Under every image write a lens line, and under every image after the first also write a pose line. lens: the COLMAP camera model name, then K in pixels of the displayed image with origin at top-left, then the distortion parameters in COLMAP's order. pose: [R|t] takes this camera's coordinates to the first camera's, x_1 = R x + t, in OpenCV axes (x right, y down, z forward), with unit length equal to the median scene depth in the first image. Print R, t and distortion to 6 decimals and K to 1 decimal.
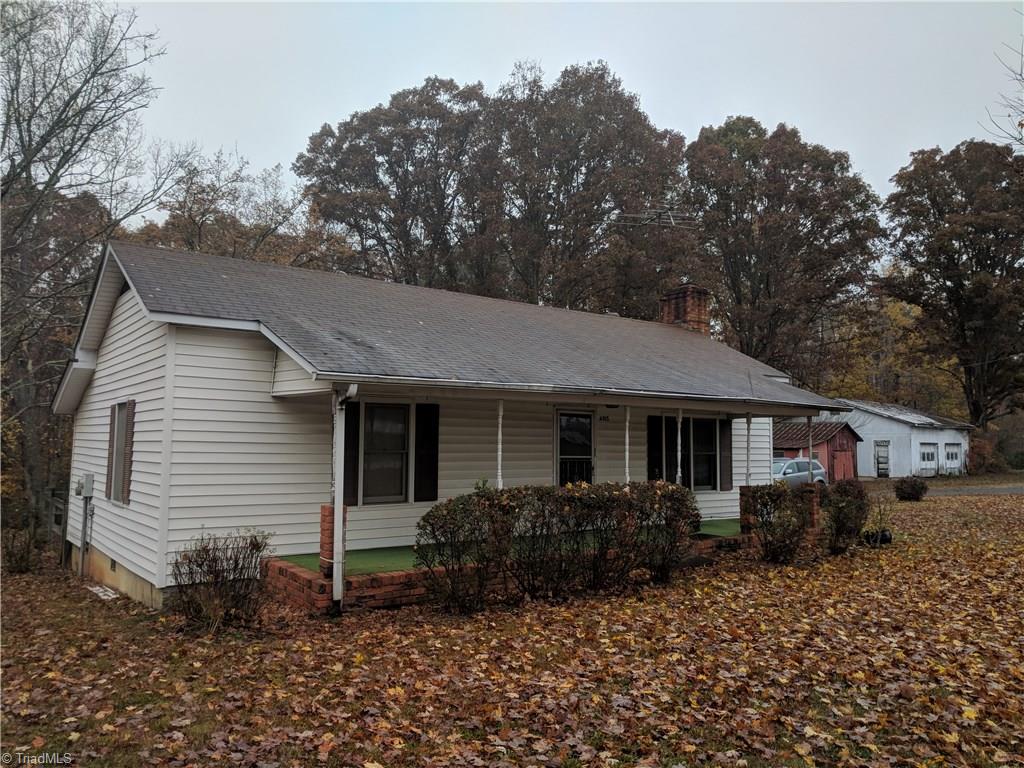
lens RADIAL K [[772.6, 0, 518.5], [0, 772.6, 386.8], [0, 0, 1]] dist [-0.003227, 0.027943]
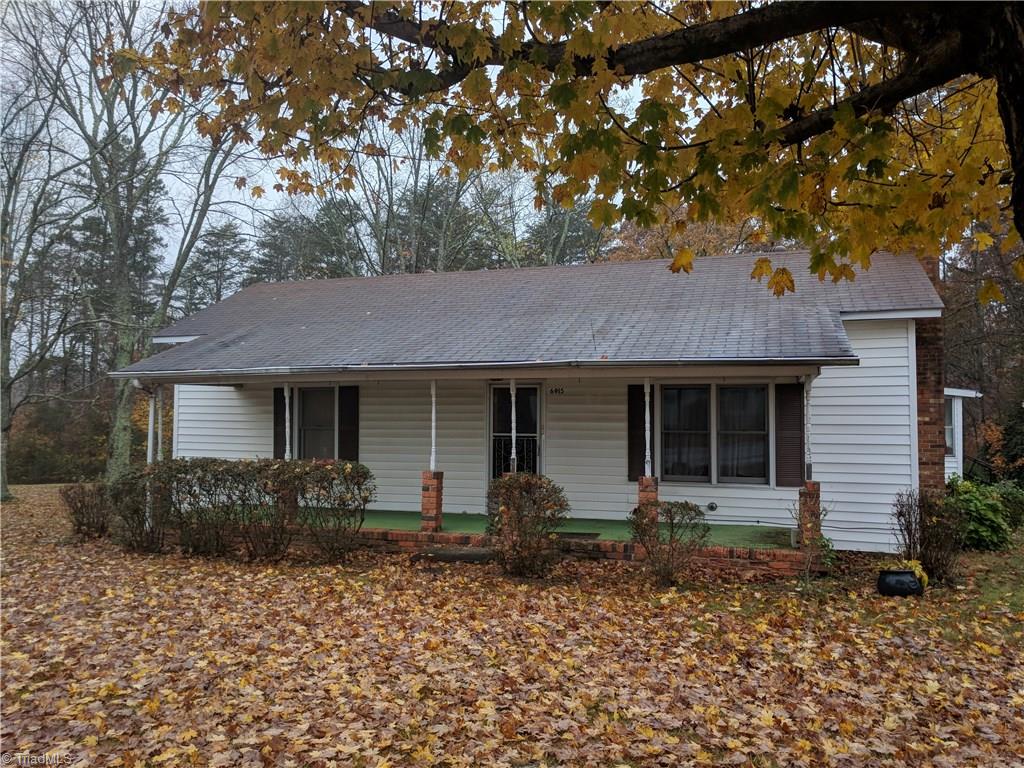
lens RADIAL K [[772.6, 0, 518.5], [0, 772.6, 386.8], [0, 0, 1]] dist [-0.003227, 0.027943]
pose [[0.566780, -0.038927, -0.822949, 0.988445], [0.065853, 0.997828, -0.001845, 0.043503], [0.821233, -0.053148, 0.568112, 0.585136]]
